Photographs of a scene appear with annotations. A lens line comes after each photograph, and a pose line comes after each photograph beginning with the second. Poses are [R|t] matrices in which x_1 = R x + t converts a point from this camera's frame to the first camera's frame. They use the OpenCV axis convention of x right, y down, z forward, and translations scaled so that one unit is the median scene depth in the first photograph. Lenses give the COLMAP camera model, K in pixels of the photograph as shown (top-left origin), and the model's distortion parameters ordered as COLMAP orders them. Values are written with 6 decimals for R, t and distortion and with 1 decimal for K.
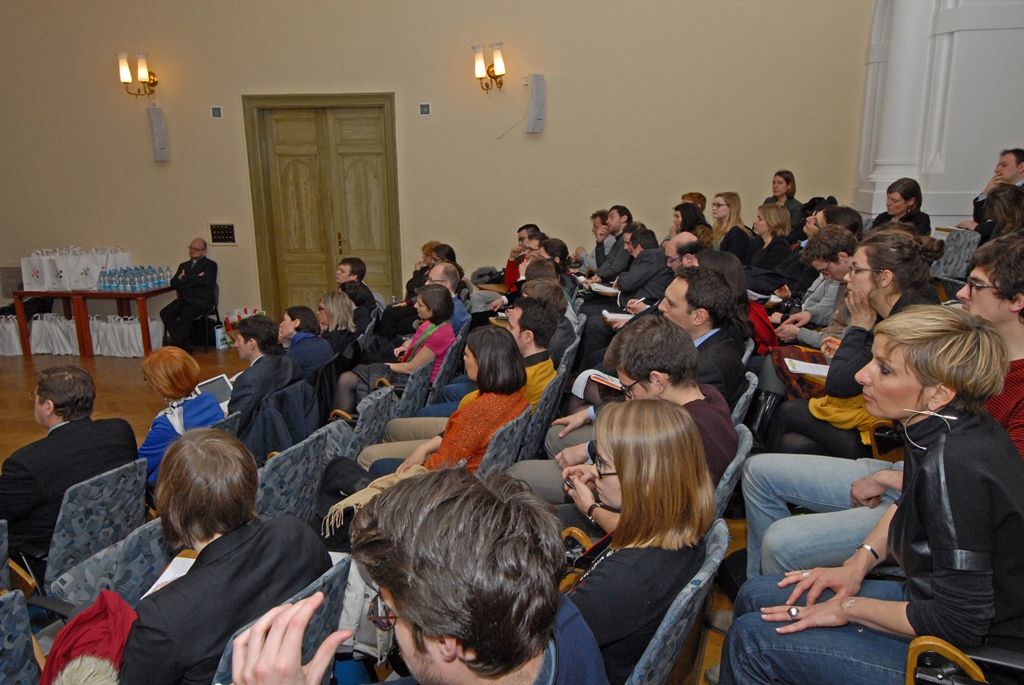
lens RADIAL K [[721.5, 0, 512.0], [0, 721.5, 342.5], [0, 0, 1]] dist [0.008215, -0.008942]
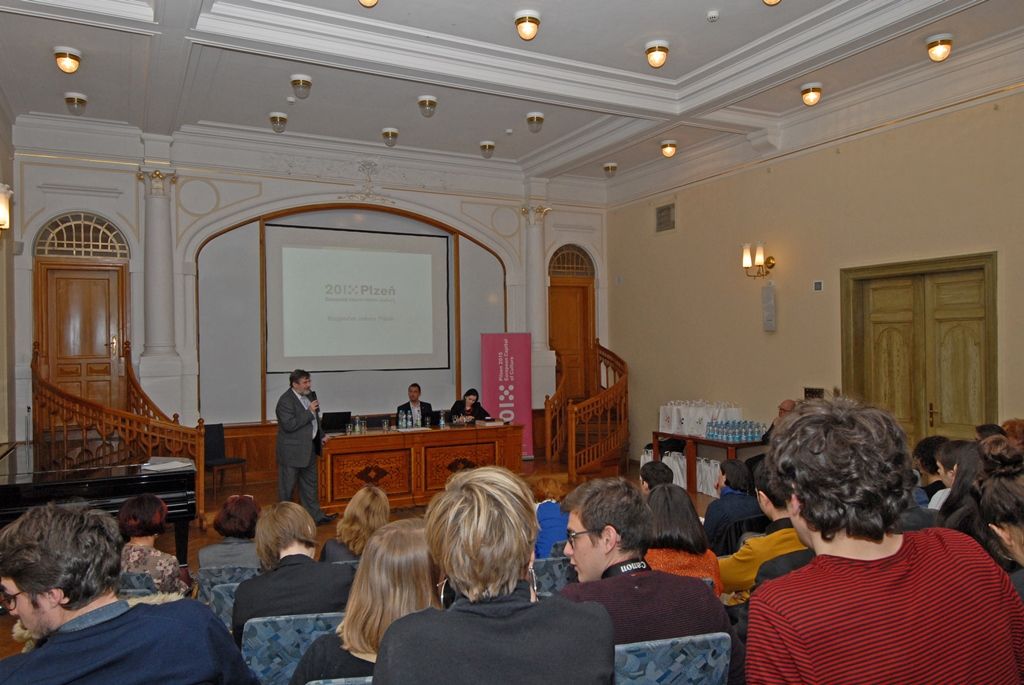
lens RADIAL K [[721.5, 0, 512.0], [0, 721.5, 342.5], [0, 0, 1]] dist [0.008215, -0.008942]
pose [[0.572730, -0.003202, -0.819738, 0.212729], [-0.178949, 0.975386, -0.128837, -0.014228], [0.799974, 0.220480, 0.558060, 0.047035]]
